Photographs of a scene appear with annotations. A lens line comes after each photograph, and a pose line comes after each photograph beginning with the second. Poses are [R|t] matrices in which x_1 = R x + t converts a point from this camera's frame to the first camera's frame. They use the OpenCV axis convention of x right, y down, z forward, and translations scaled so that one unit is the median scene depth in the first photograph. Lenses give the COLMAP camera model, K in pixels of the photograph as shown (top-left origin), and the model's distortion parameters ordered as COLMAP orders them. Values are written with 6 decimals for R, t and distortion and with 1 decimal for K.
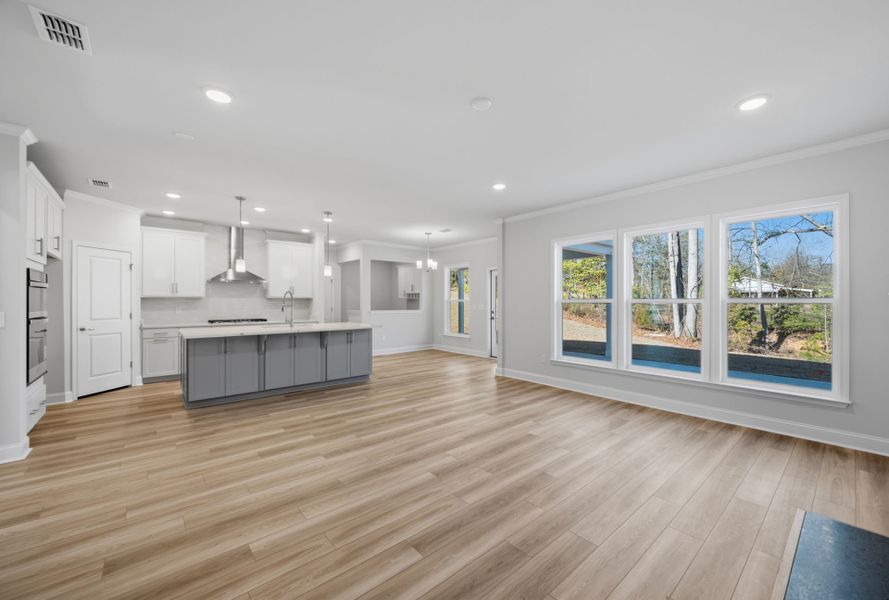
lens RADIAL K [[355.4, 0, 447.2], [0, 355.4, 297.2], [0, 0, 1]] dist [0.002821, 0.000190]
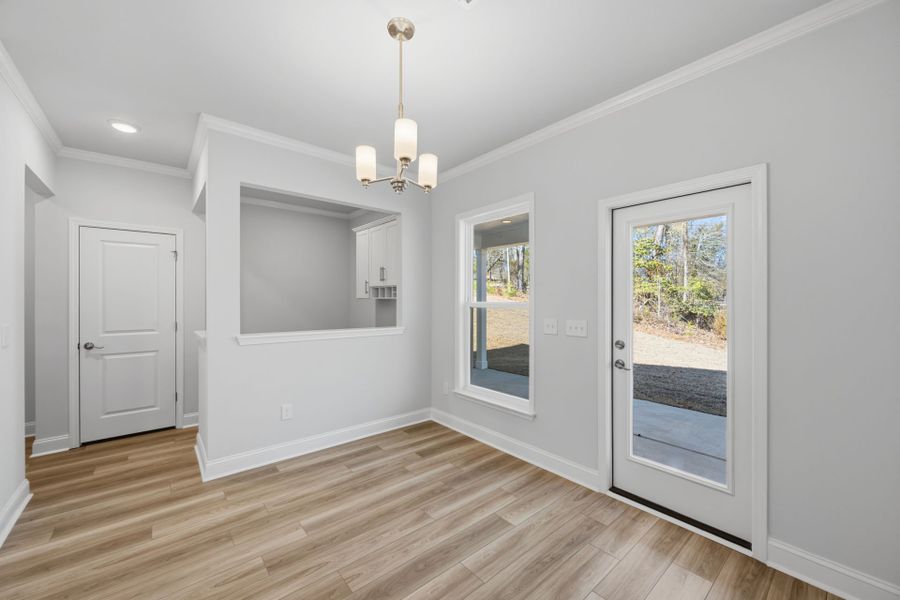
lens RADIAL K [[355.9, 0, 451.1], [0, 355.9, 298.4], [0, 0, 1]] dist [0.005922, 0.000197]
pose [[0.999560, -0.002443, -0.029574, -0.008101], [0.002610, 0.999981, 0.005611, 0.002166], [0.029559, -0.005685, 0.999547, 1.082719]]
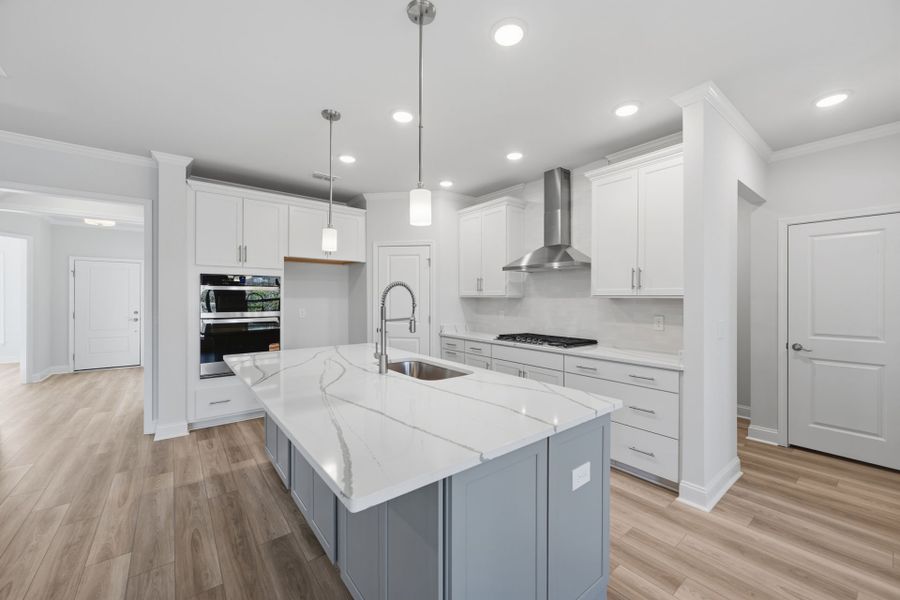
lens RADIAL K [[355.9, 0, 446.2], [0, 355.9, 297.9], [0, 0, 1]] dist [0.005922, 0.000197]
pose [[-0.053126, -0.003089, -0.998583, -0.056341], [0.006364, 0.999974, -0.003432, 0.003712], [0.998568, -0.006538, -0.053105, 1.244226]]
